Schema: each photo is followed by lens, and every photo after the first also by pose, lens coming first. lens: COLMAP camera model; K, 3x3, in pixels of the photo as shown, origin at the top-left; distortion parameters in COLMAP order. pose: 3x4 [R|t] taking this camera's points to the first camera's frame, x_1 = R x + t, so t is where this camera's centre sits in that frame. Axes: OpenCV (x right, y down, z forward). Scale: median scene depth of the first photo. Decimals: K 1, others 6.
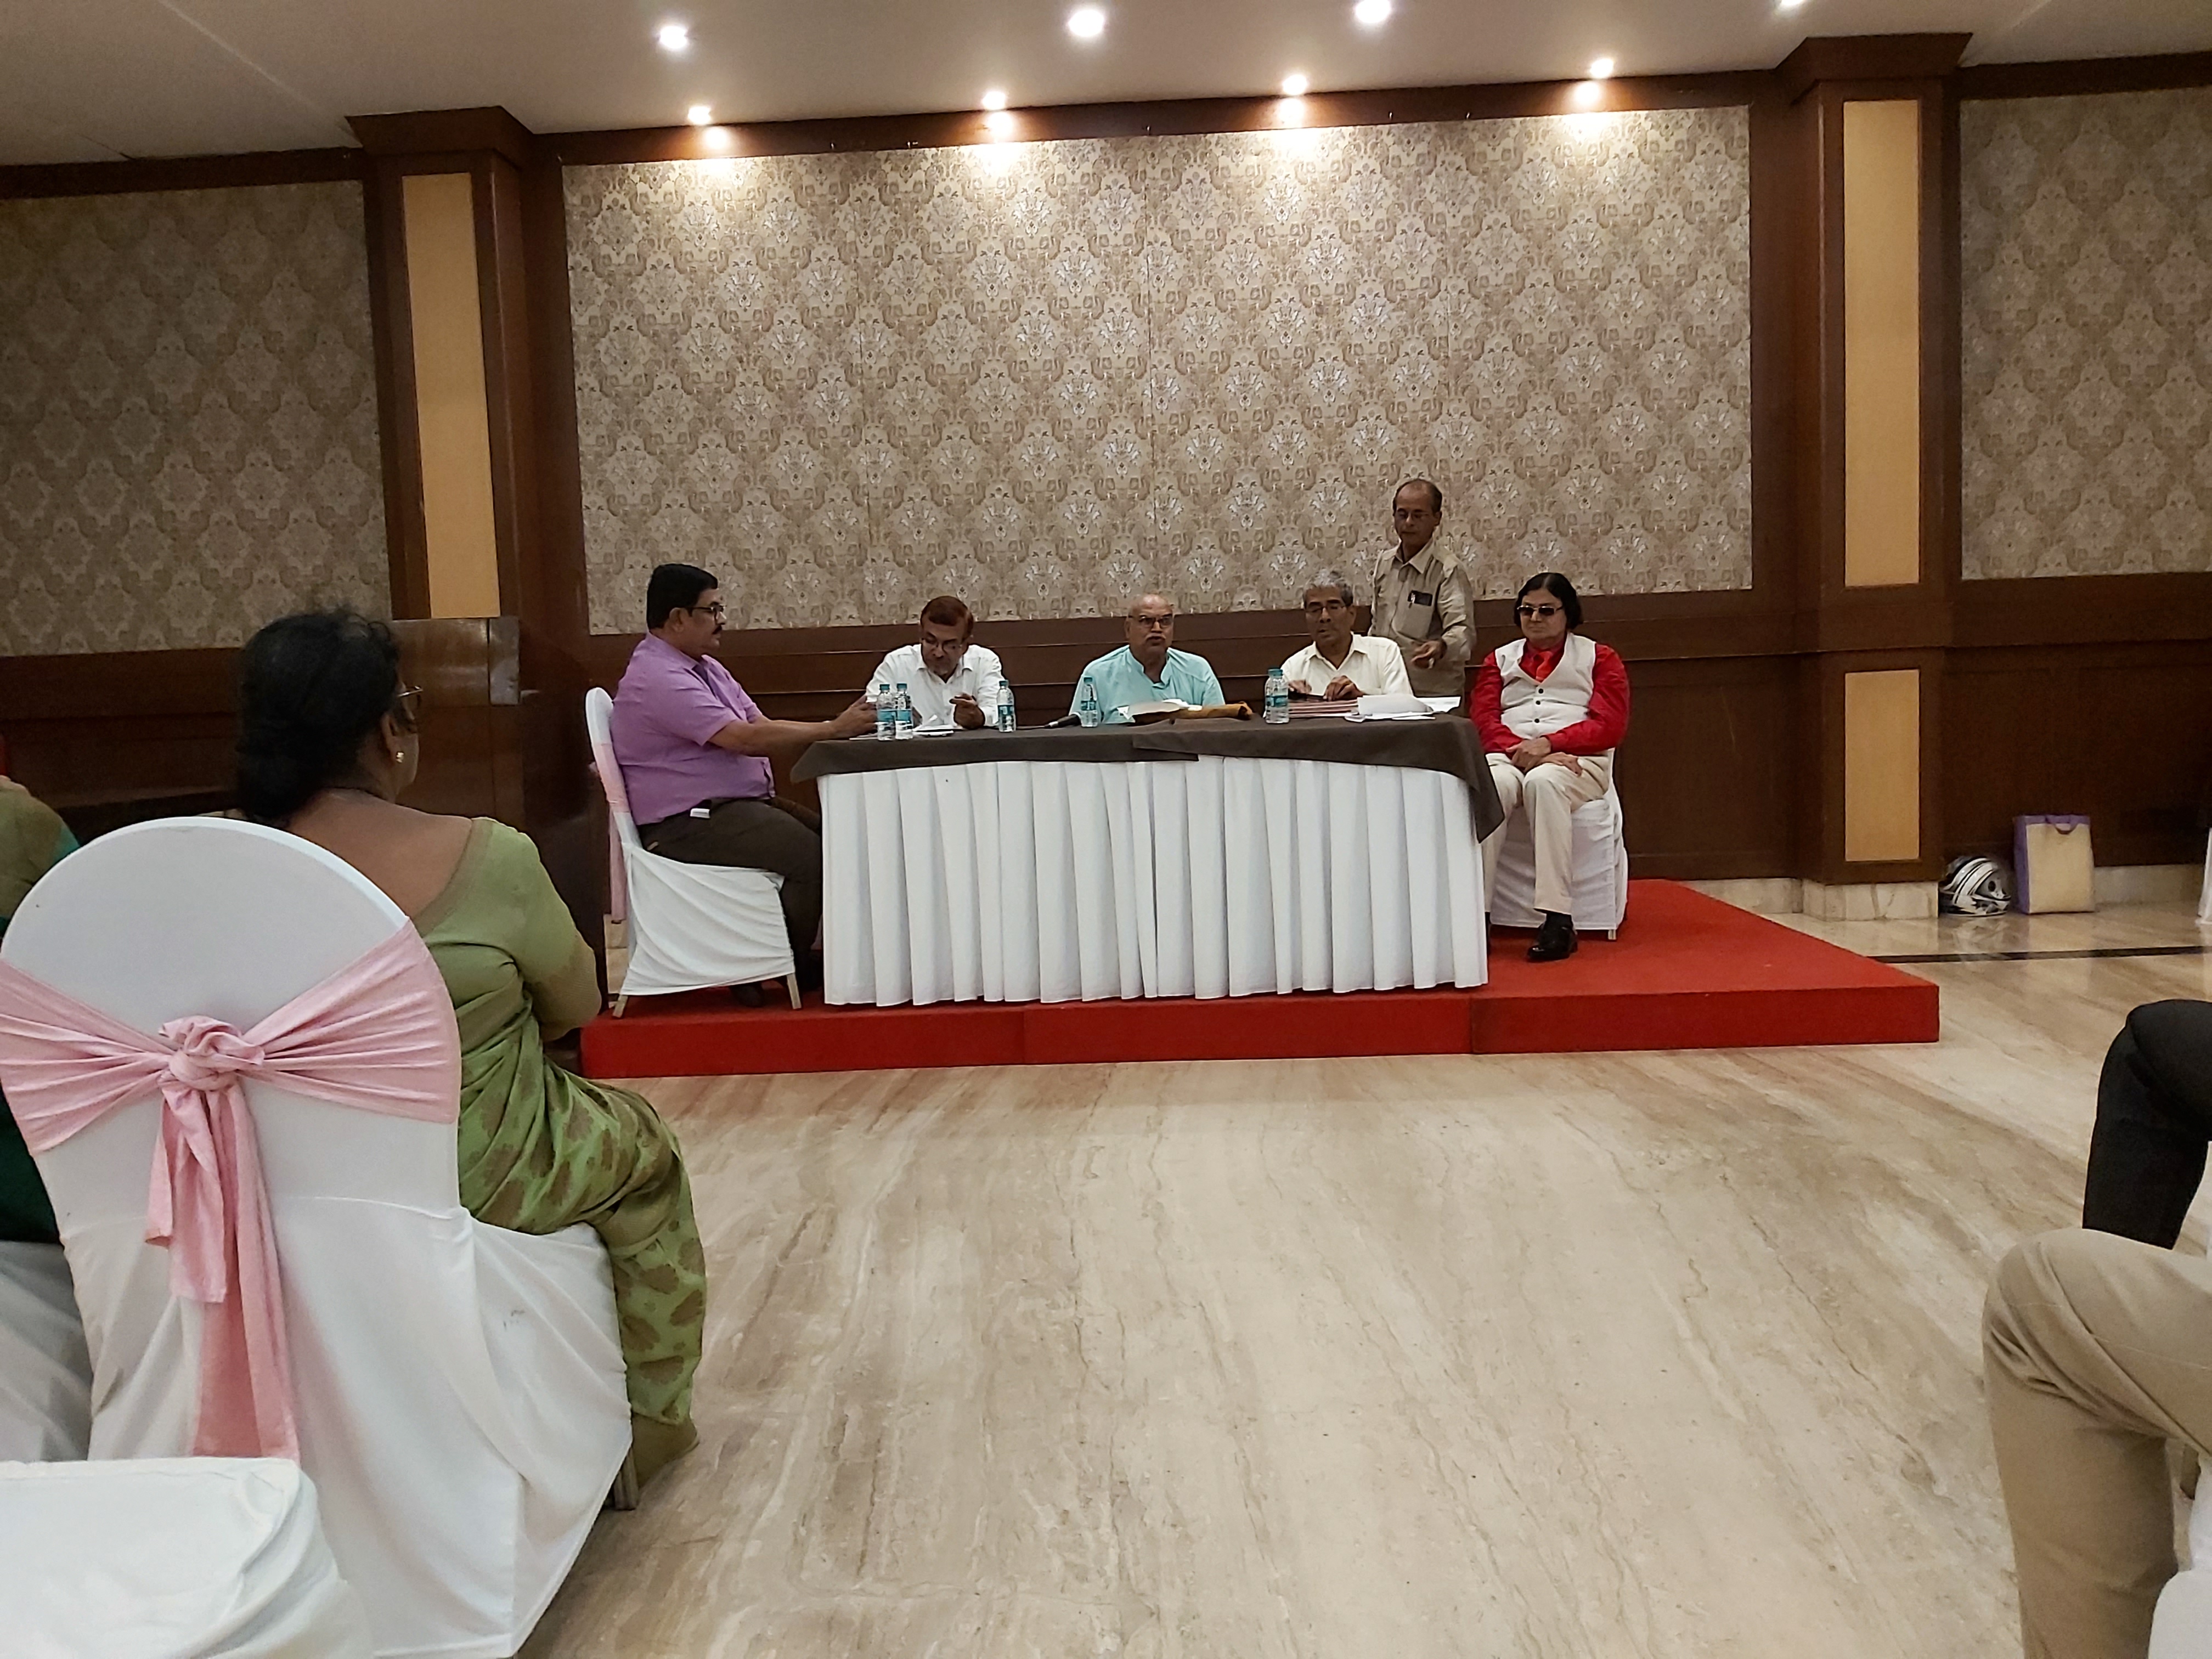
lens RADIAL K [[1700.2, 0, 1096.7], [0, 1700.2, 831.6], [0, 0, 1]] dist [0.062207, -0.124921]
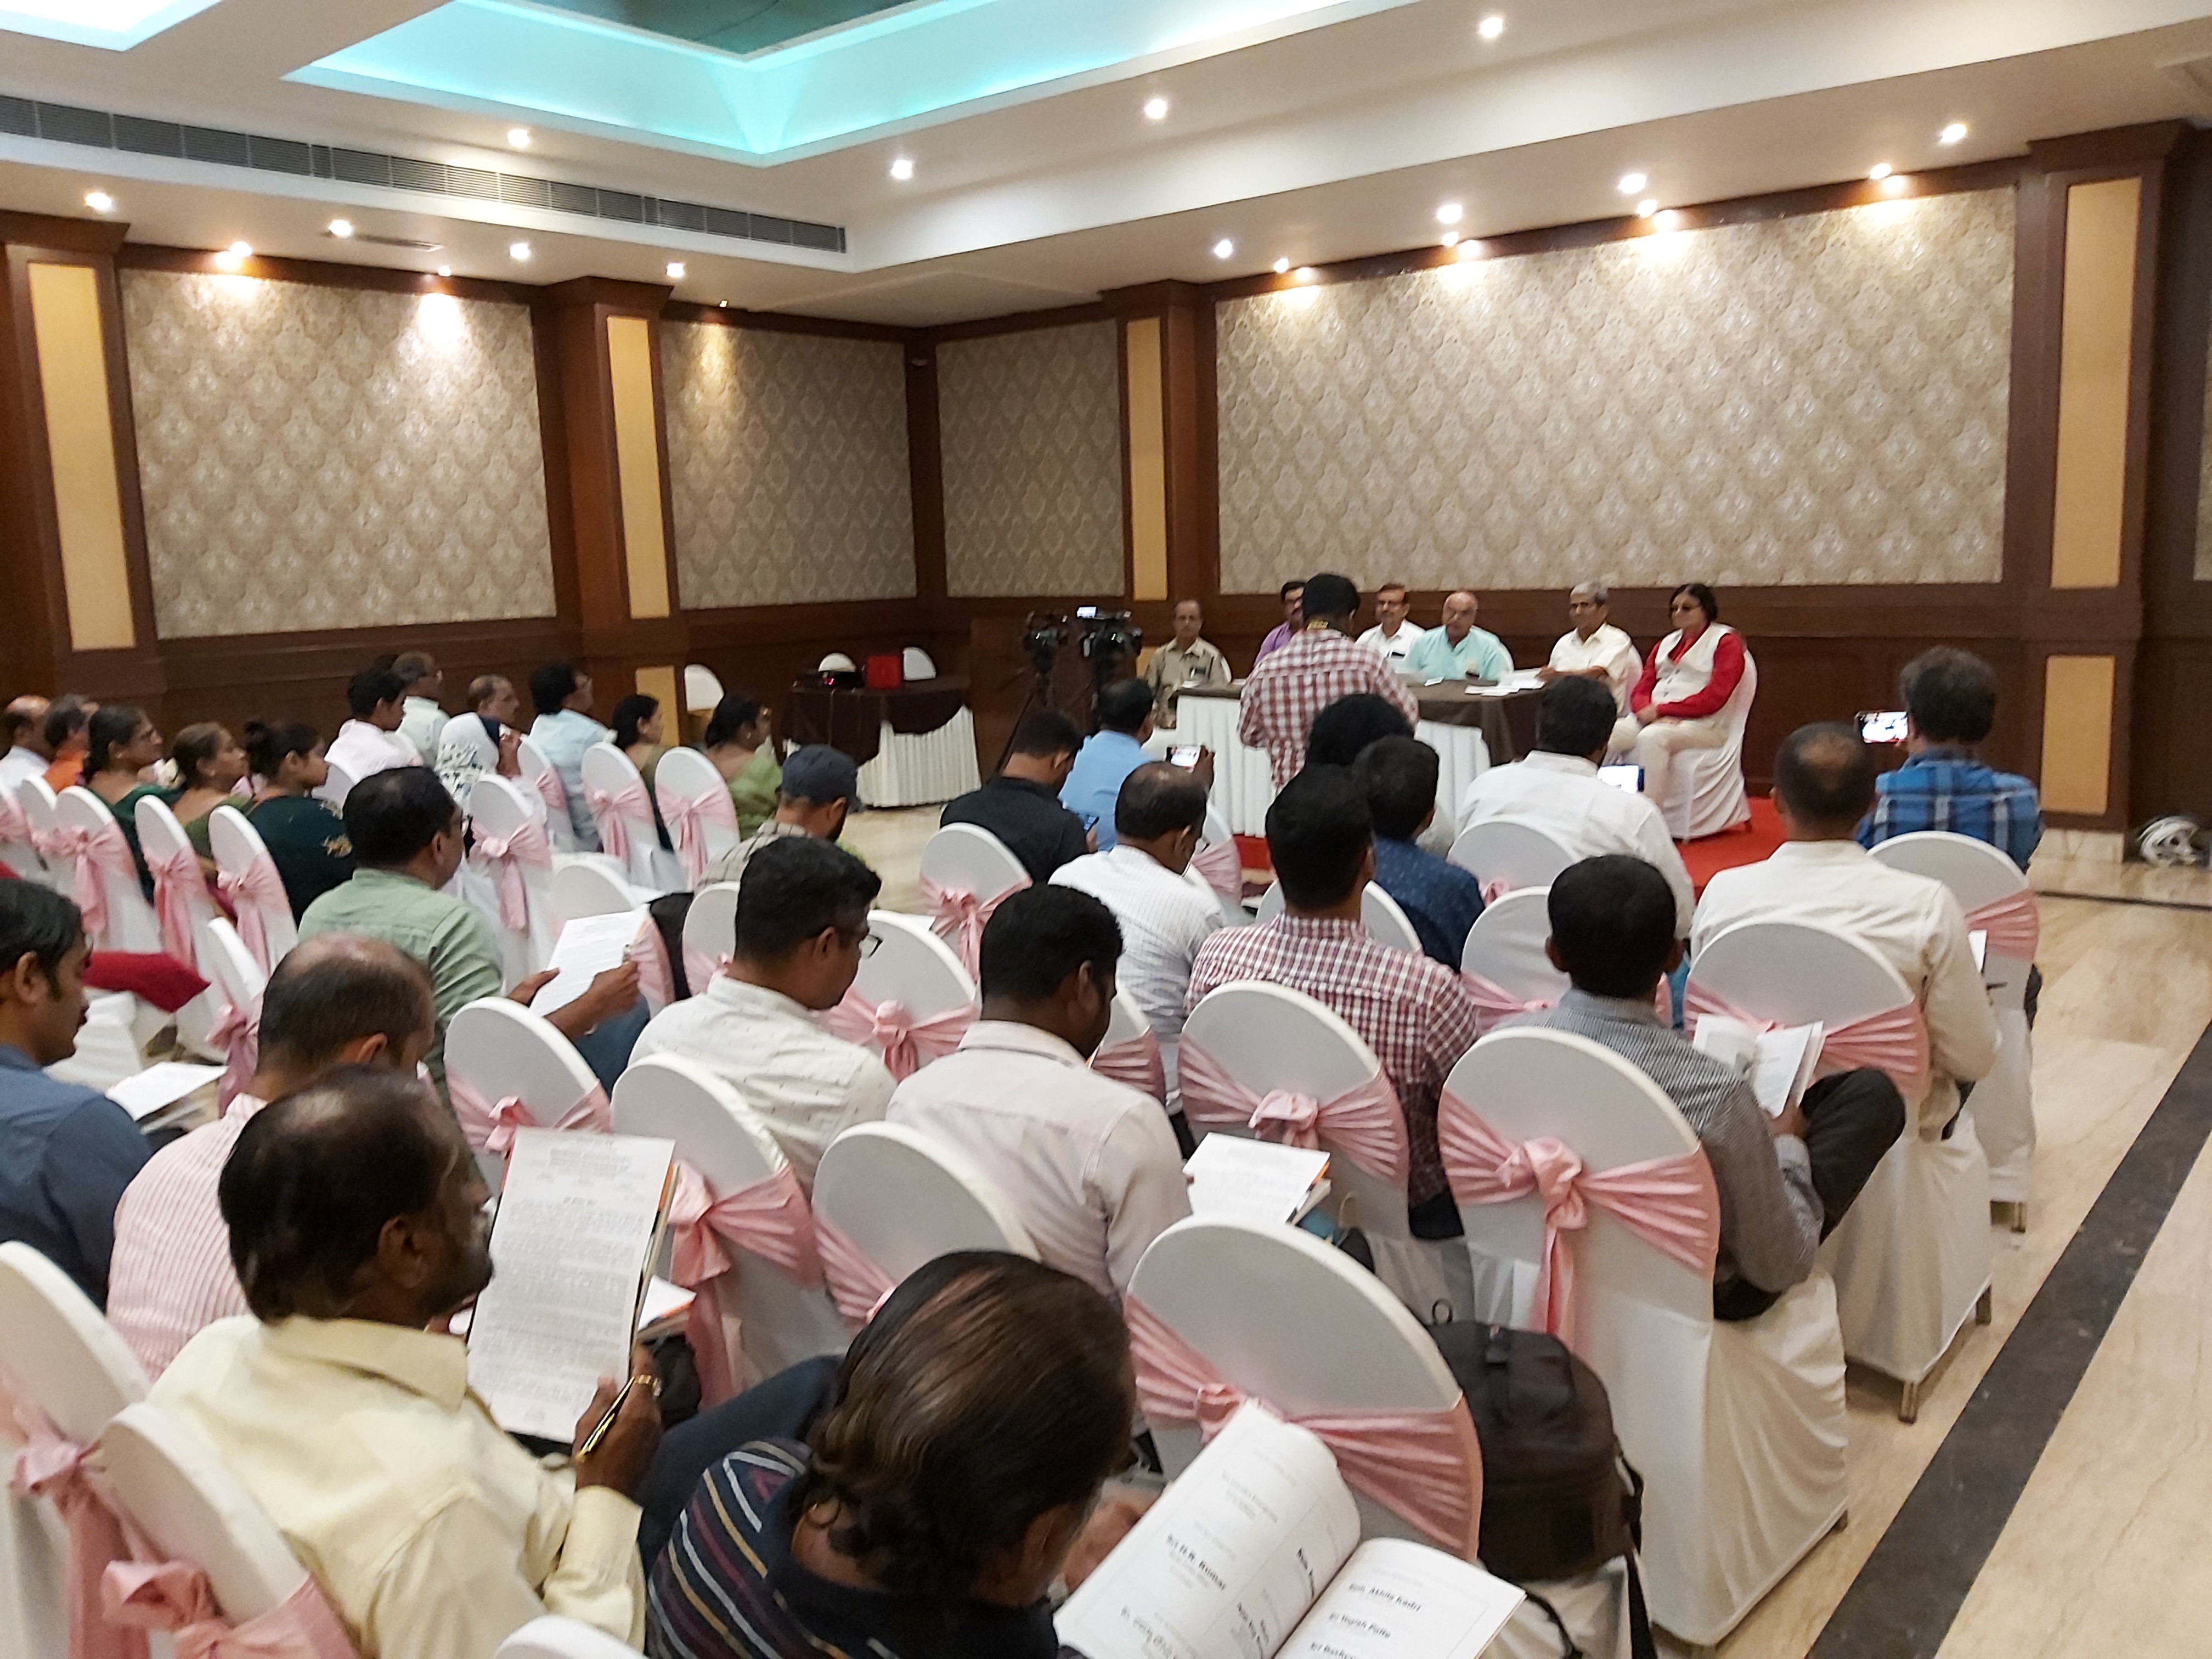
lens RADIAL K [[1700.2, 0, 1085.4], [0, 1700.2, 811.7], [0, 0, 1]] dist [0.062207, -0.124921]
pose [[0.788365, 0.103866, -0.606376, 0.627480], [-0.049632, 0.993170, 0.105593, -0.075021], [0.613202, -0.053150, 0.788136, -0.379325]]
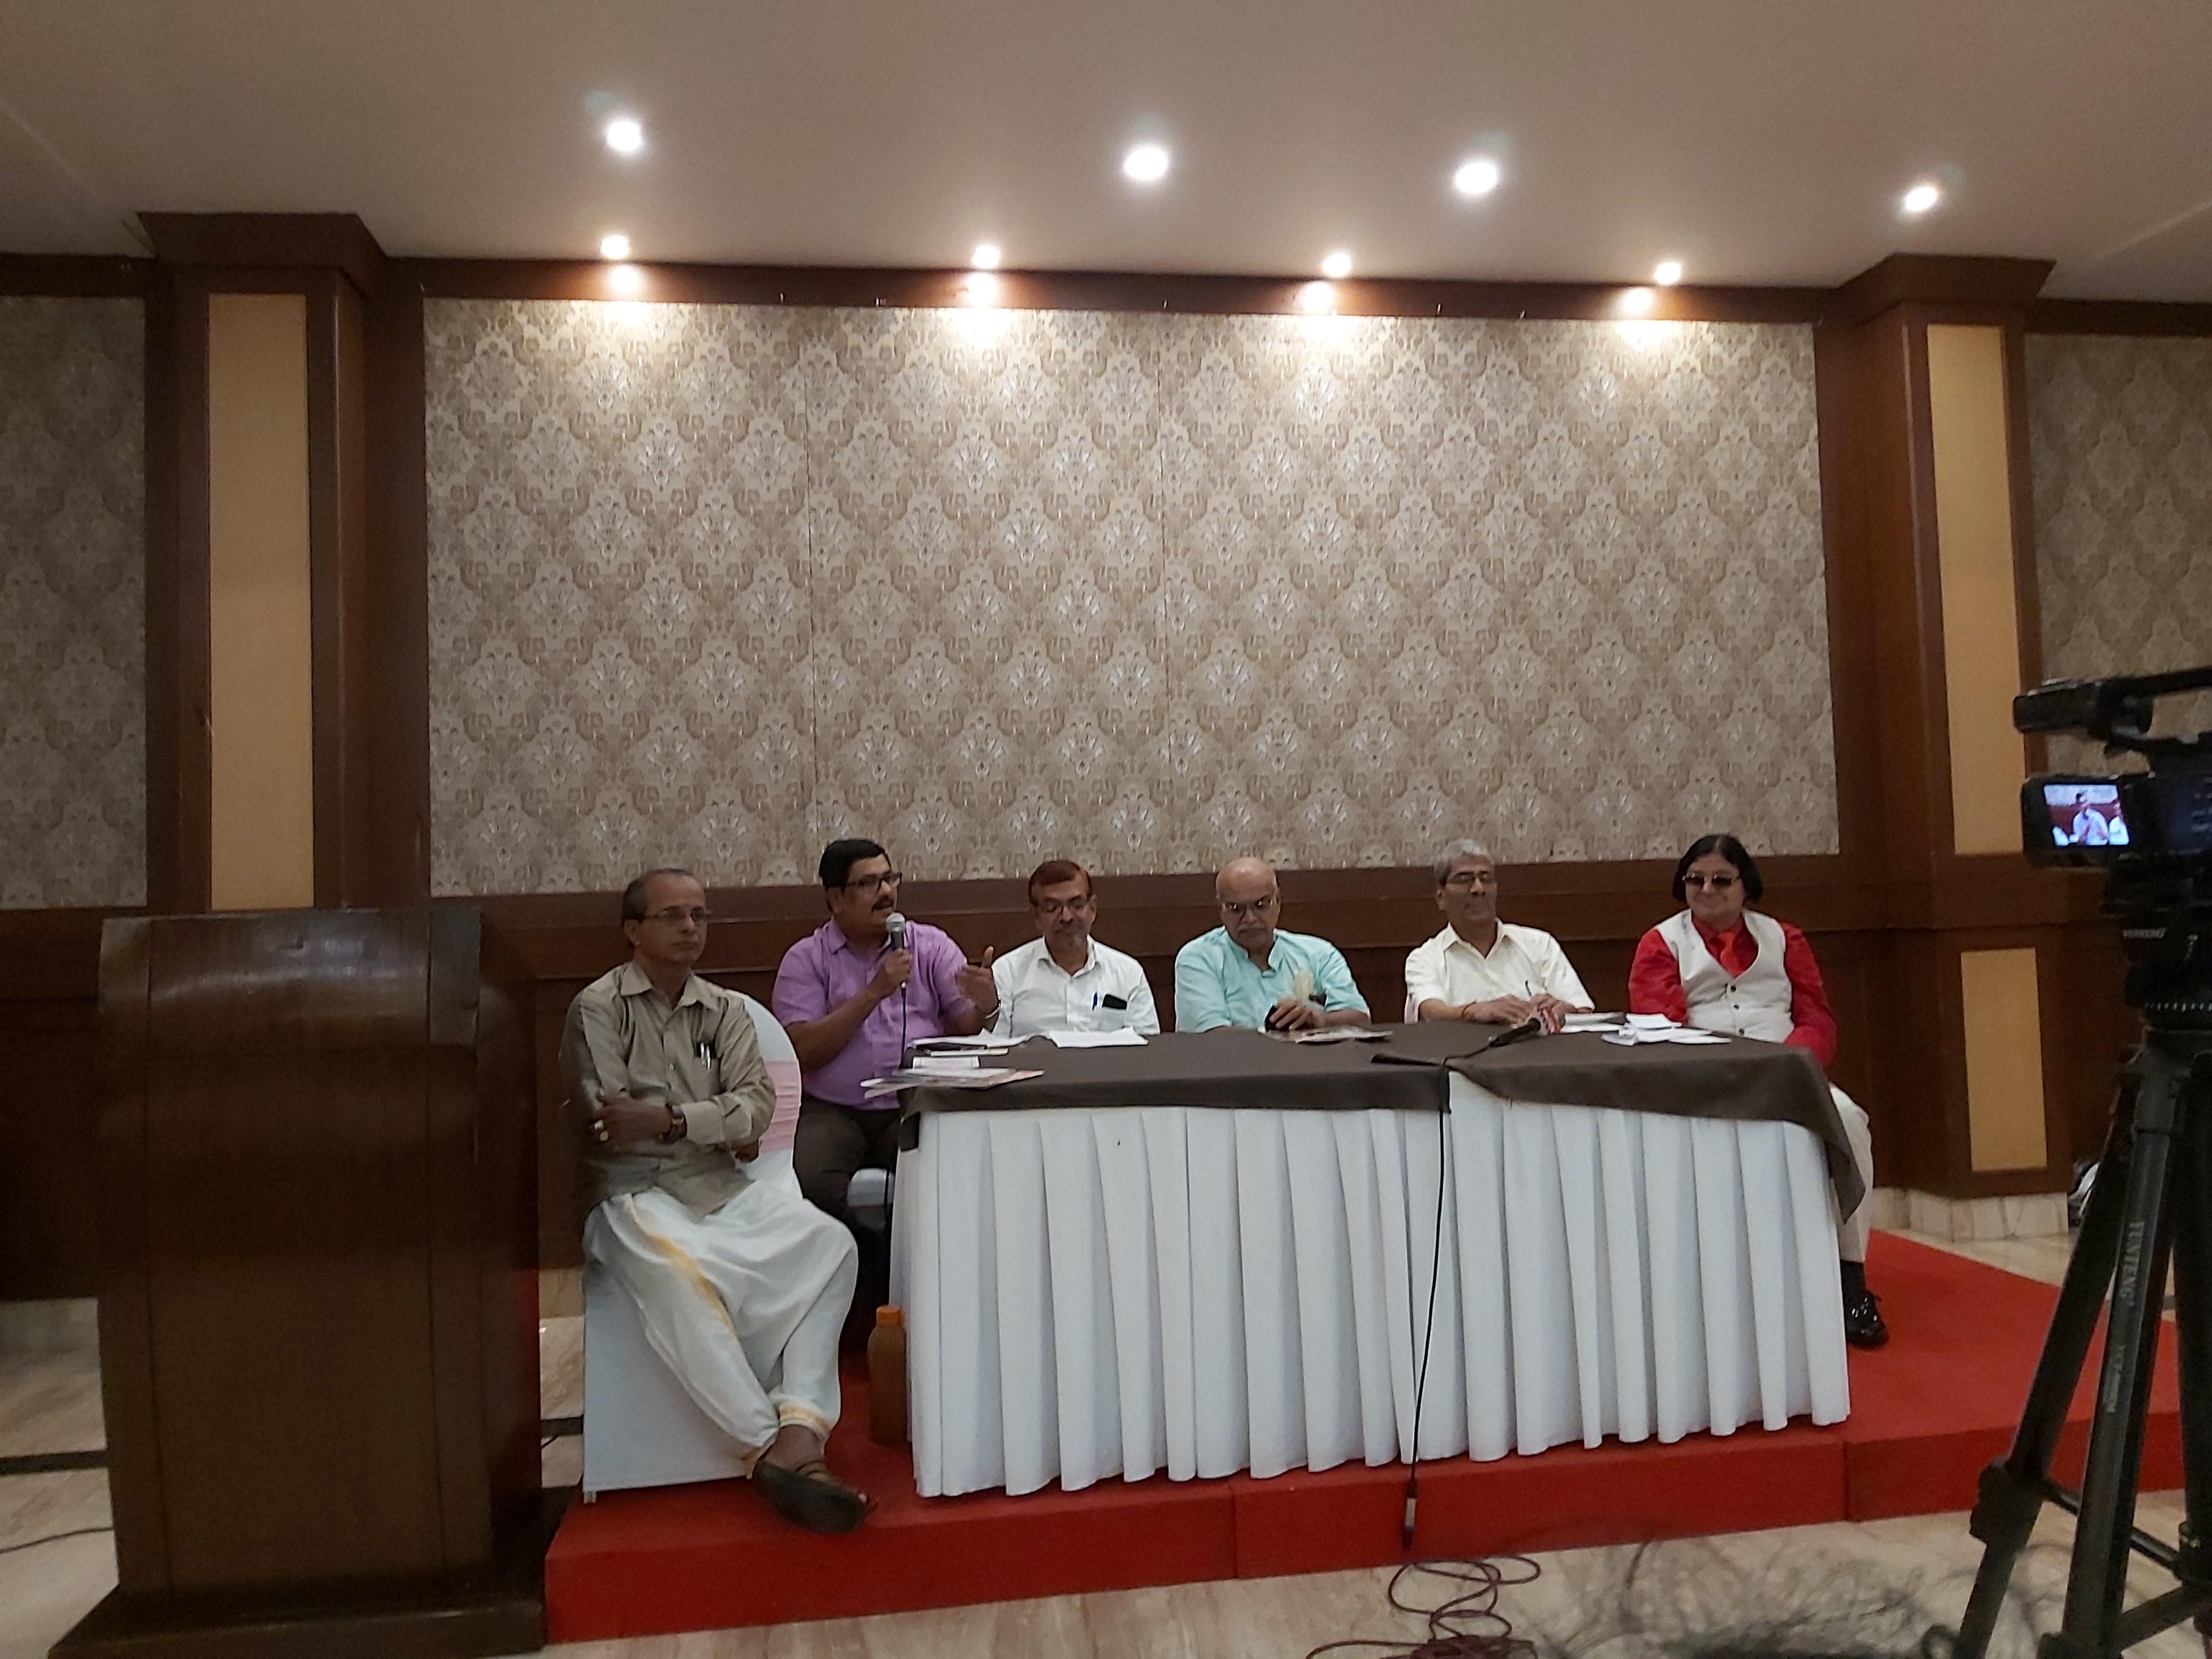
lens RADIAL K [[1700.2, 0, 1088.6], [0, 1700.2, 822.6], [0, 0, 1]] dist [0.062207, -0.124921]
pose [[0.982228, 0.013345, 0.187216, -0.159248], [0.010767, 0.991820, -0.127187, -0.049921], [-0.187382, 0.126943, 0.974050, 0.215993]]
